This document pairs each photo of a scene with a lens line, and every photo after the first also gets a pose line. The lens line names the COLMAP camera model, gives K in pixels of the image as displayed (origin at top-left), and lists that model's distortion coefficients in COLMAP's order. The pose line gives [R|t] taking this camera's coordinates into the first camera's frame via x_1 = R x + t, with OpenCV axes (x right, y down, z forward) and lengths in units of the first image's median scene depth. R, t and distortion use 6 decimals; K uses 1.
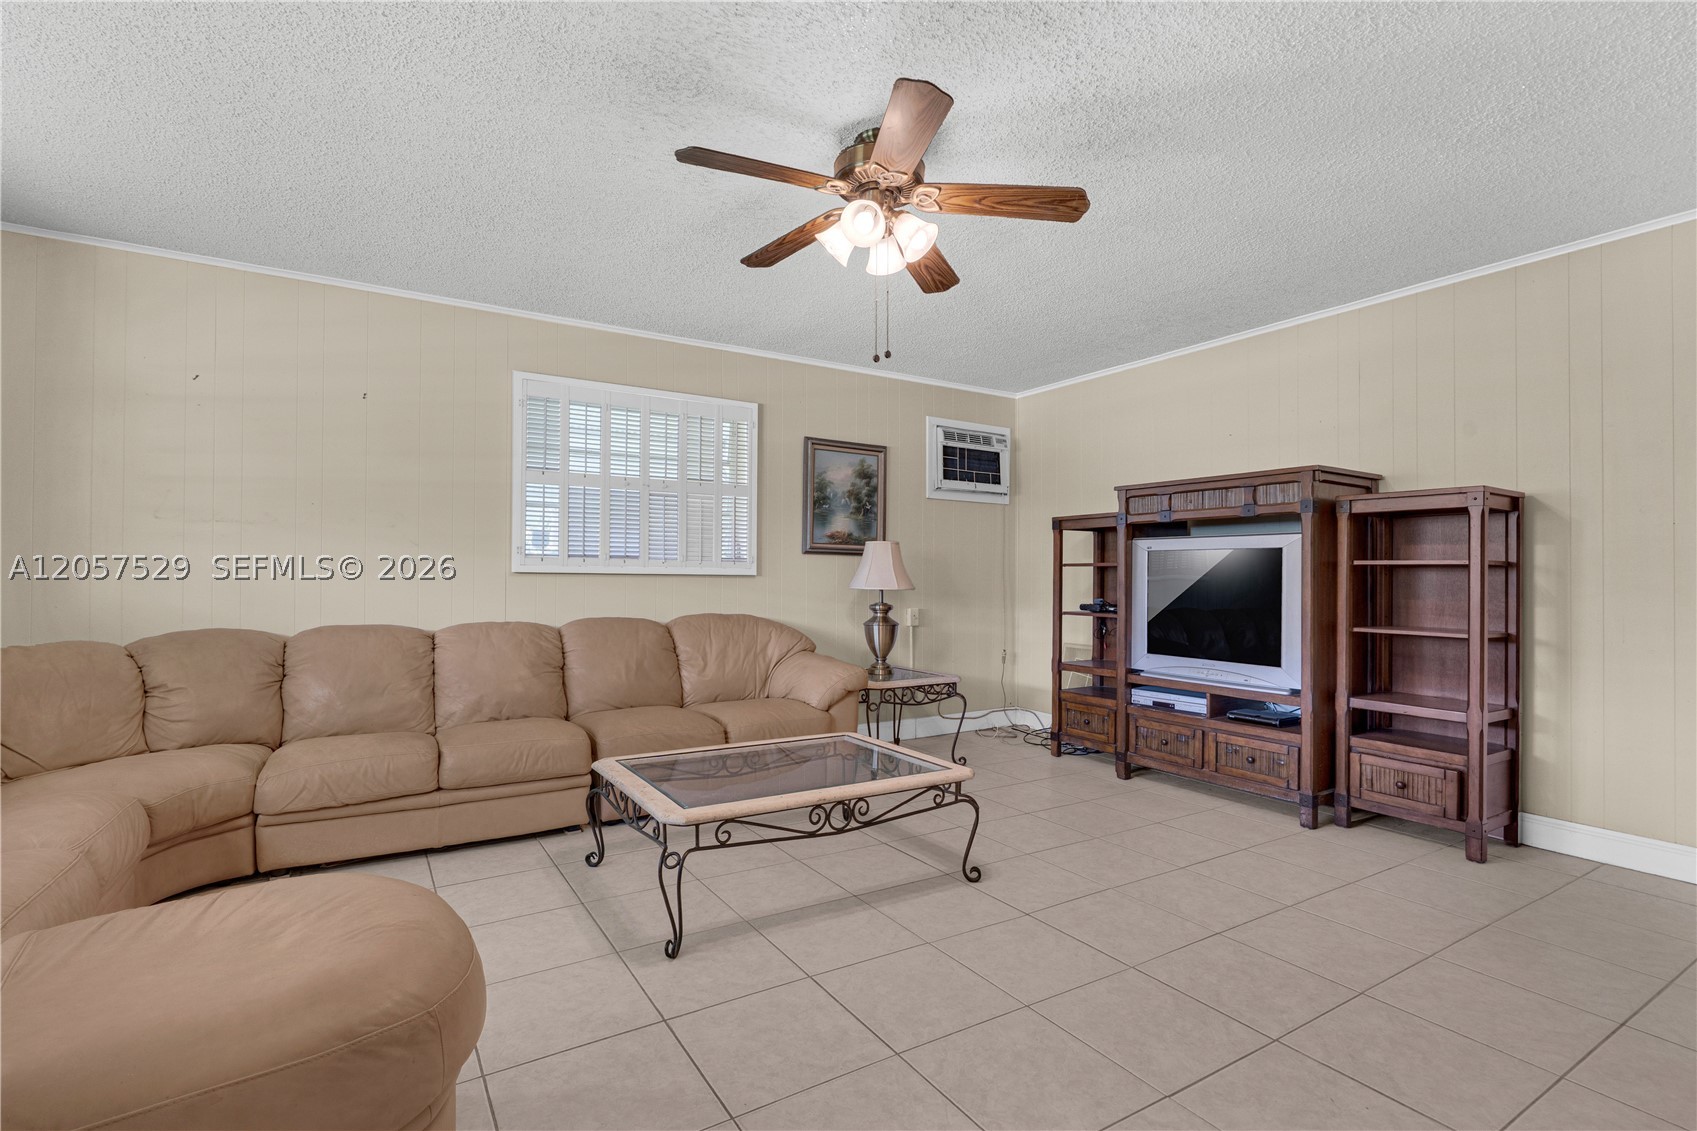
lens RADIAL K [[791.1, 0, 842.1], [0, 791.1, 574.8], [0, 0, 1]] dist [-0.001805, 0.000164]
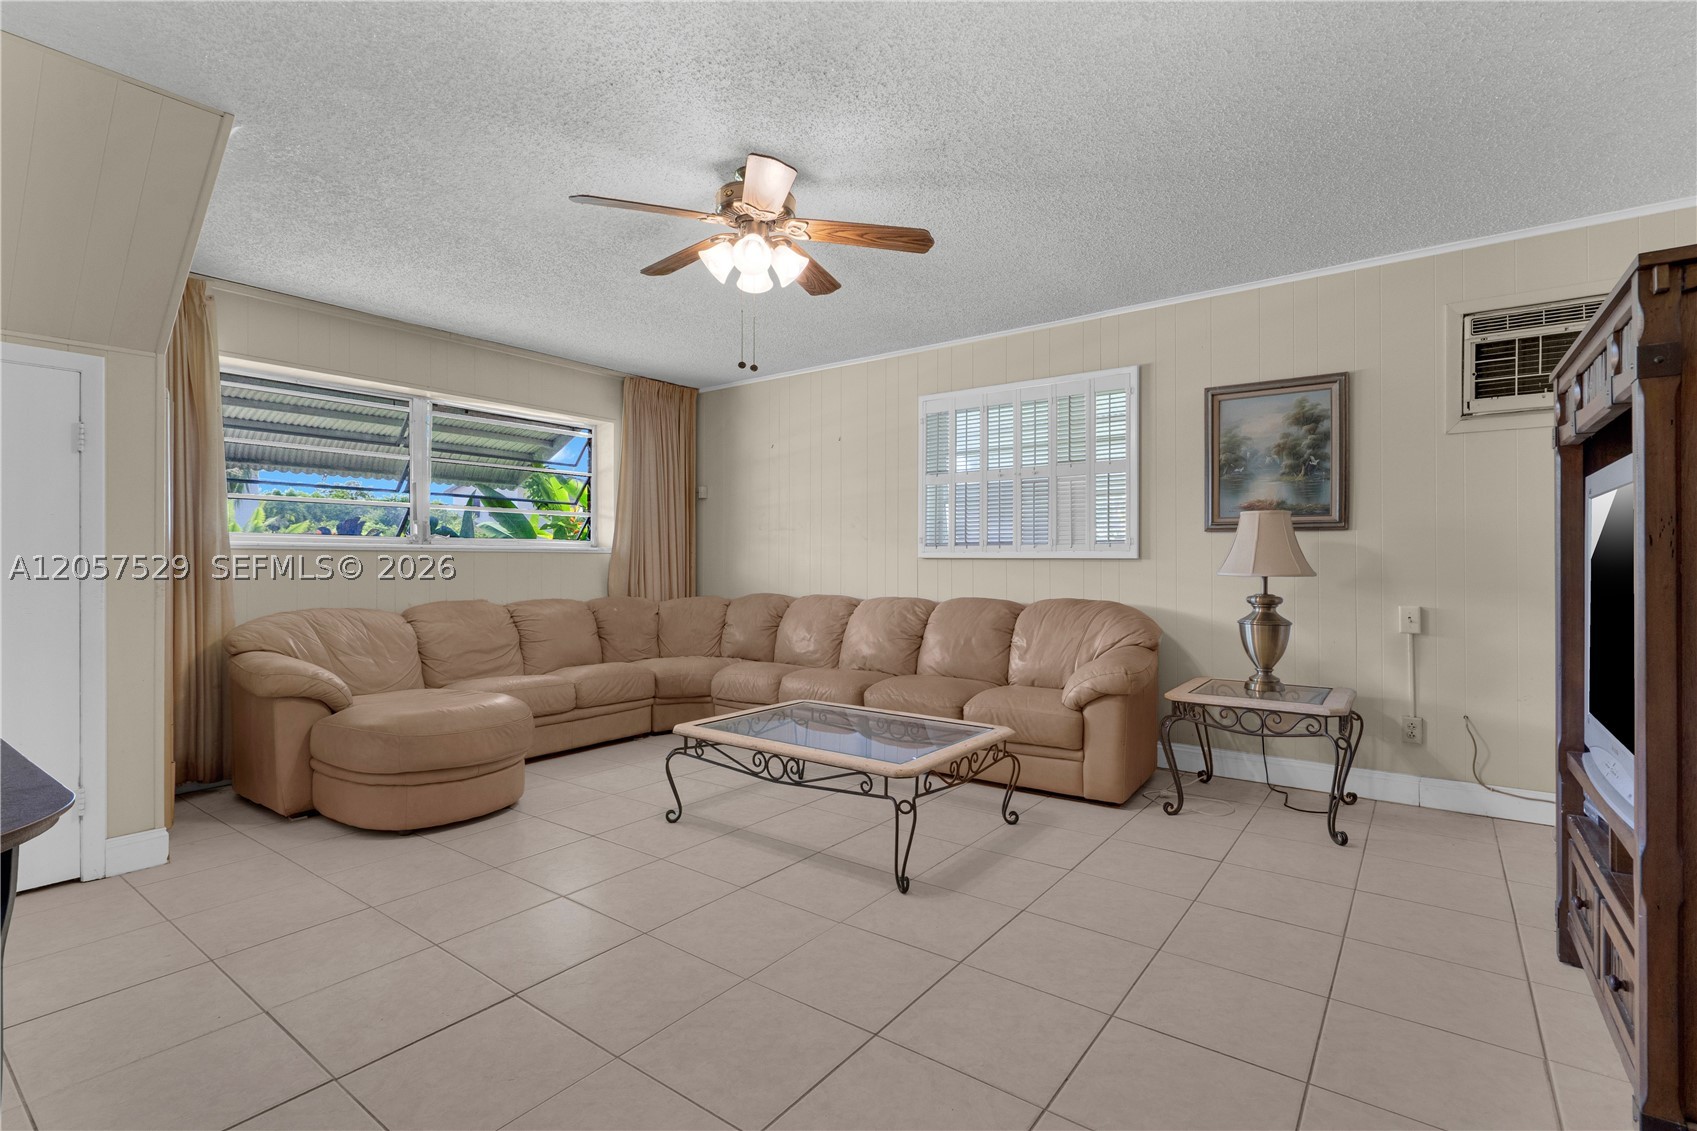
lens RADIAL K [[791.1, 0, 834.6], [0, 791.1, 566.8], [0, 0, 1]] dist [-0.001805, 0.000164]
pose [[0.364805, -0.001091, -0.931083, 0.597117], [0.006072, 0.999981, 0.001207, 0.006570], [0.931064, -0.006094, 0.364804, 0.358609]]
